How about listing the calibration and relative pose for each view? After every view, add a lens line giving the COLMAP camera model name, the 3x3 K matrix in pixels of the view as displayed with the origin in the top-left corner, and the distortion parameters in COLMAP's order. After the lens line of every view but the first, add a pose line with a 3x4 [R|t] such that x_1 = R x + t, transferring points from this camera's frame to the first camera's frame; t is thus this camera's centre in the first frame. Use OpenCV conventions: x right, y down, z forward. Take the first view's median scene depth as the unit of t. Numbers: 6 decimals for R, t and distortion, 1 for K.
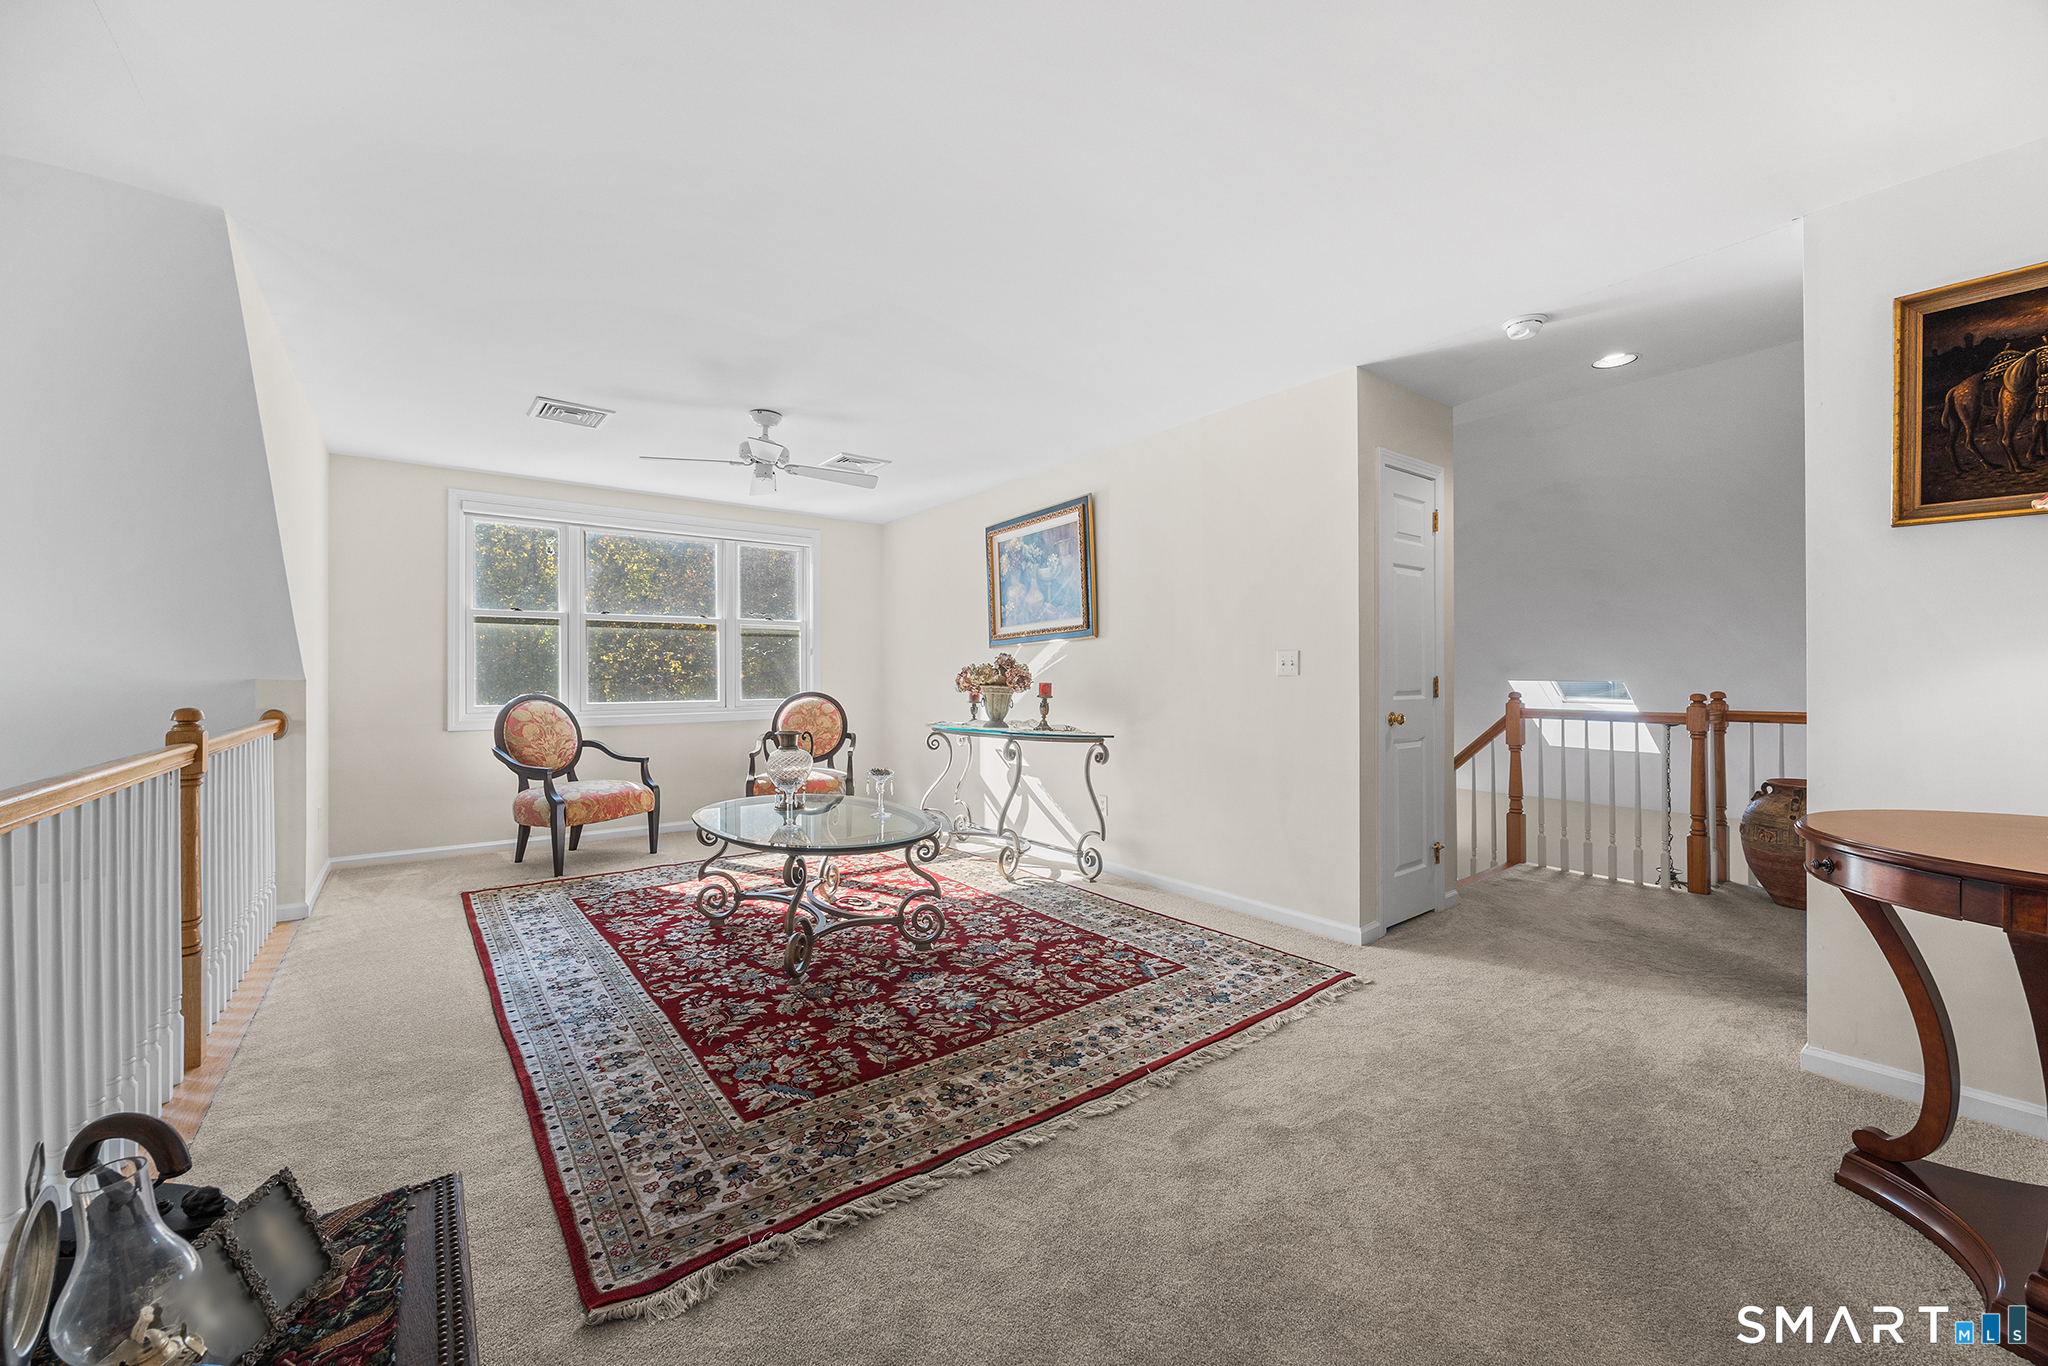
lens RADIAL K [[794.2, 0, 1029.0], [0, 794.2, 681.3], [0, 0, 1]] dist [-0.002027, -0.000274]
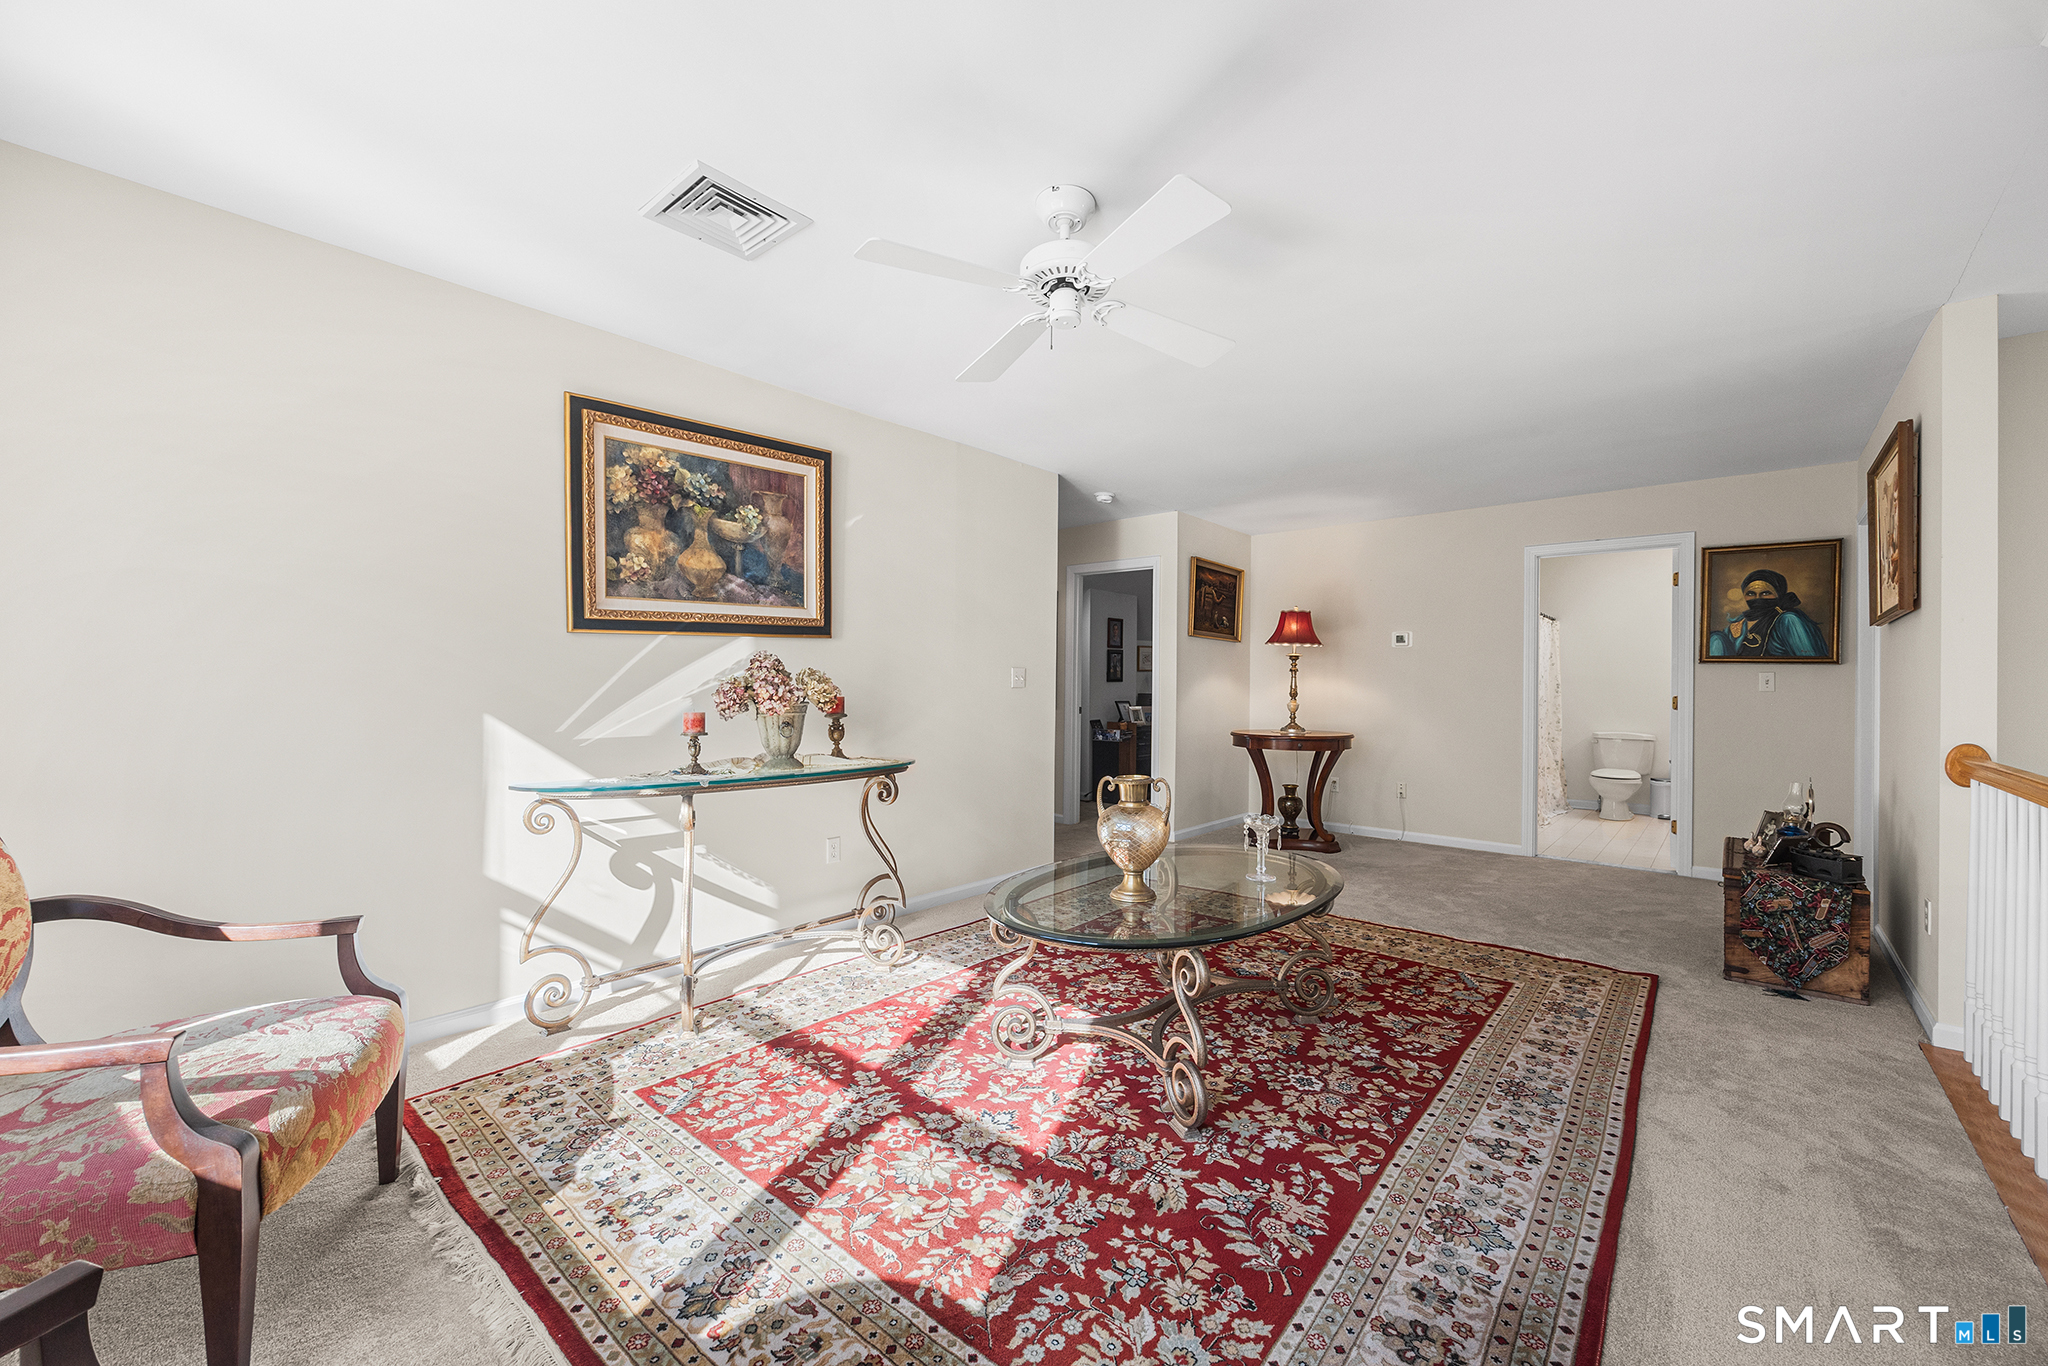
lens RADIAL K [[797.1, 0, 1043.9], [0, 797.1, 686.2], [0, 0, 1]] dist [0.000067, -0.000082]
pose [[-0.201669, -0.002009, 0.979452, -1.068108], [0.002052, 0.999995, 0.002473, -0.013287], [-0.979452, 0.002509, -0.201664, 1.398836]]
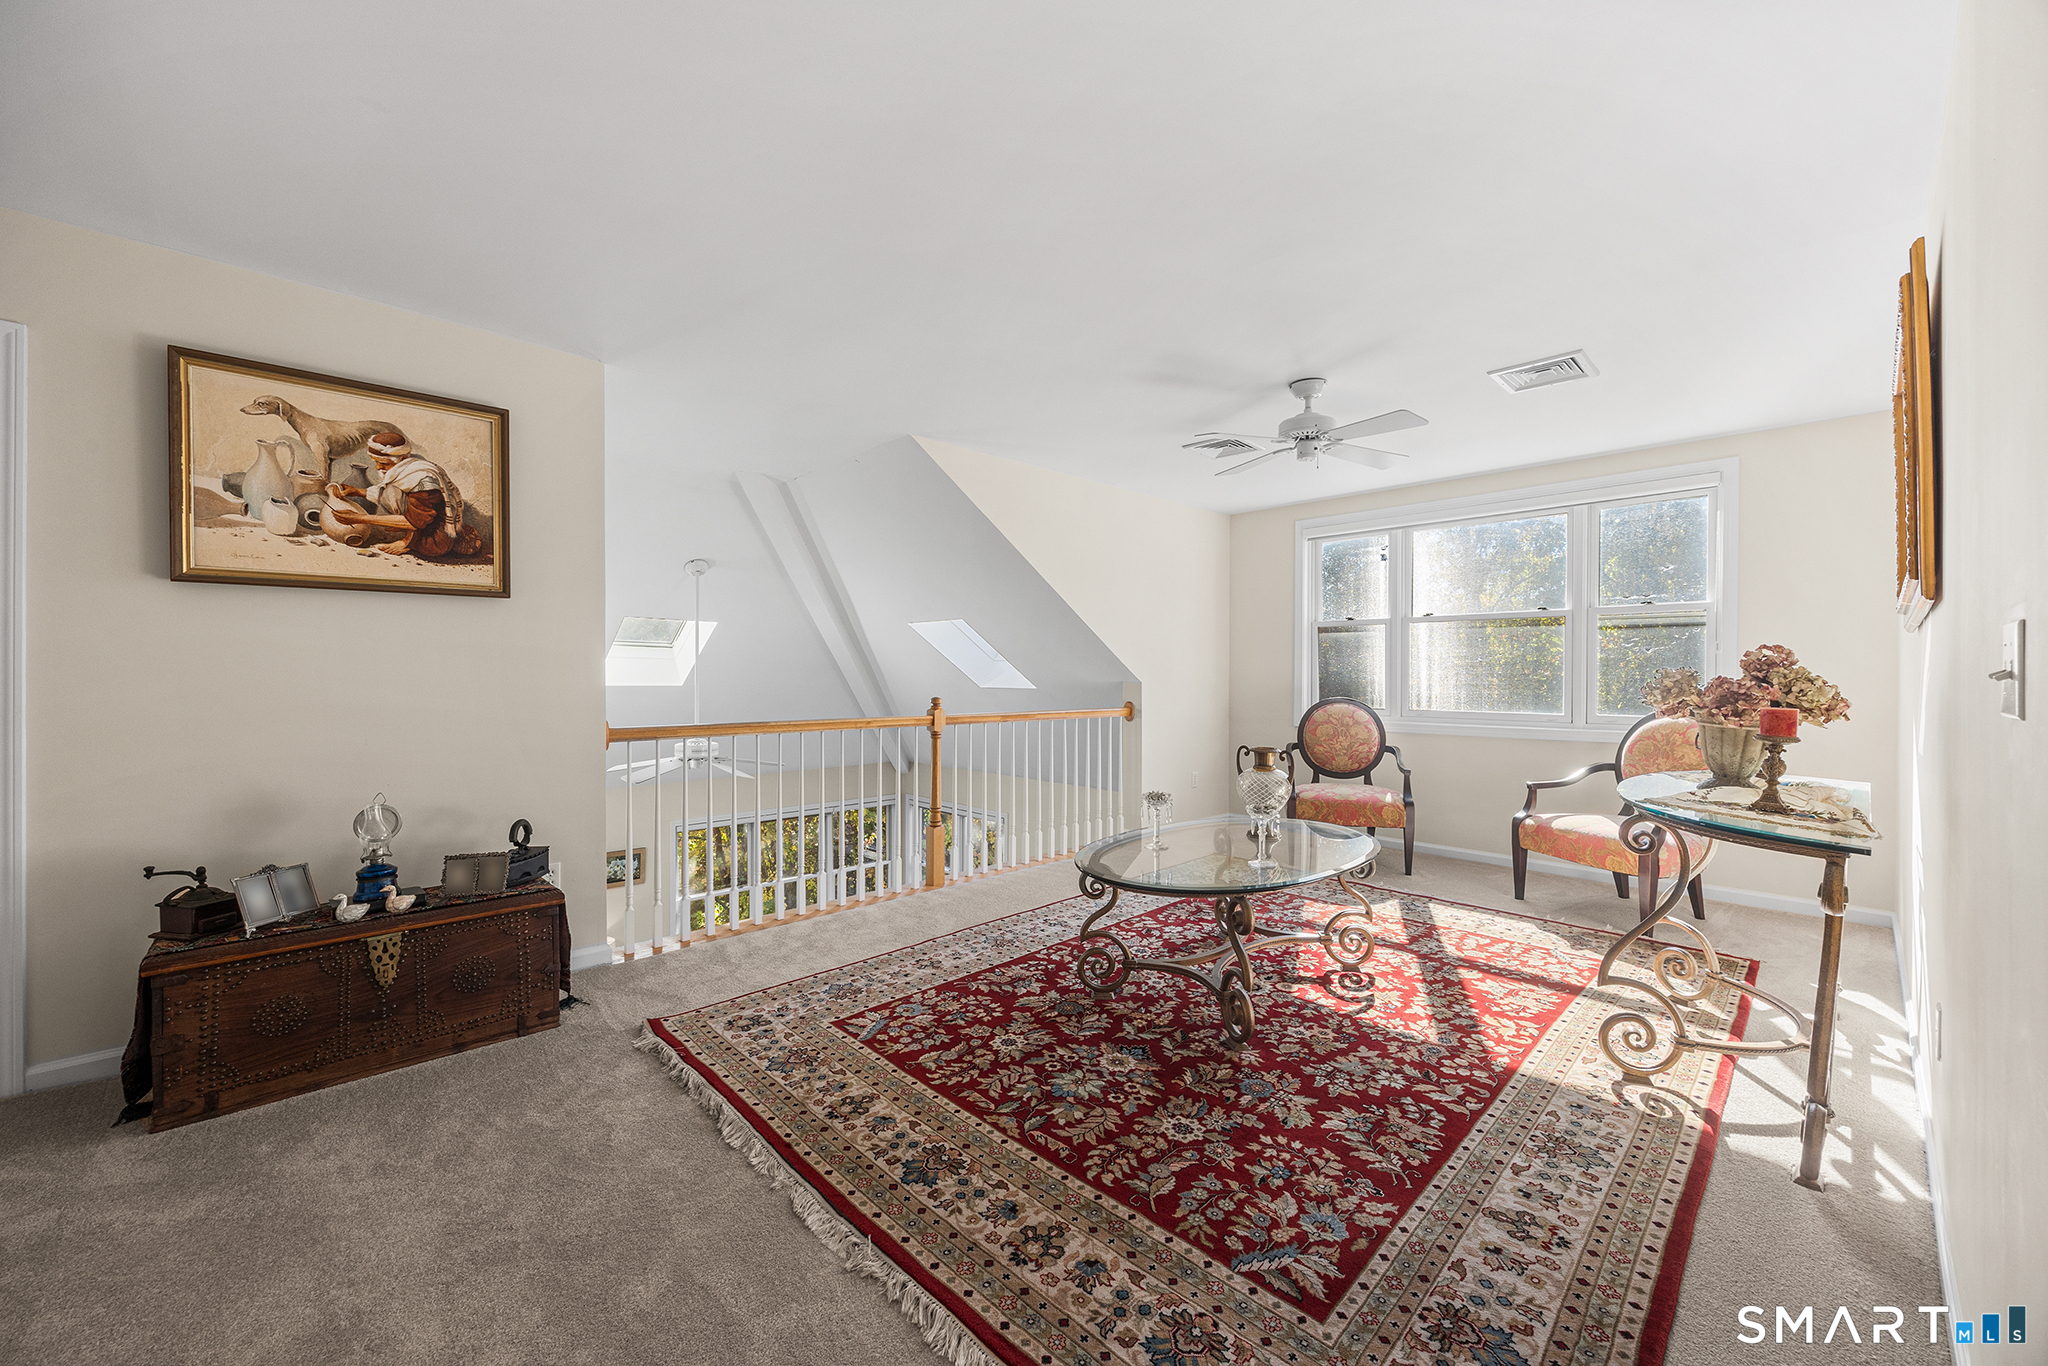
lens RADIAL K [[789.5, 0, 1029.9], [0, 789.5, 680.9], [0, 0, 1]] dist [-0.000948, 0.000329]
pose [[0.103596, 0.011350, -0.994555, 0.624762], [-0.011024, 0.999887, 0.010262, -0.019651], [0.994558, 0.009901, 0.103709, 0.759324]]
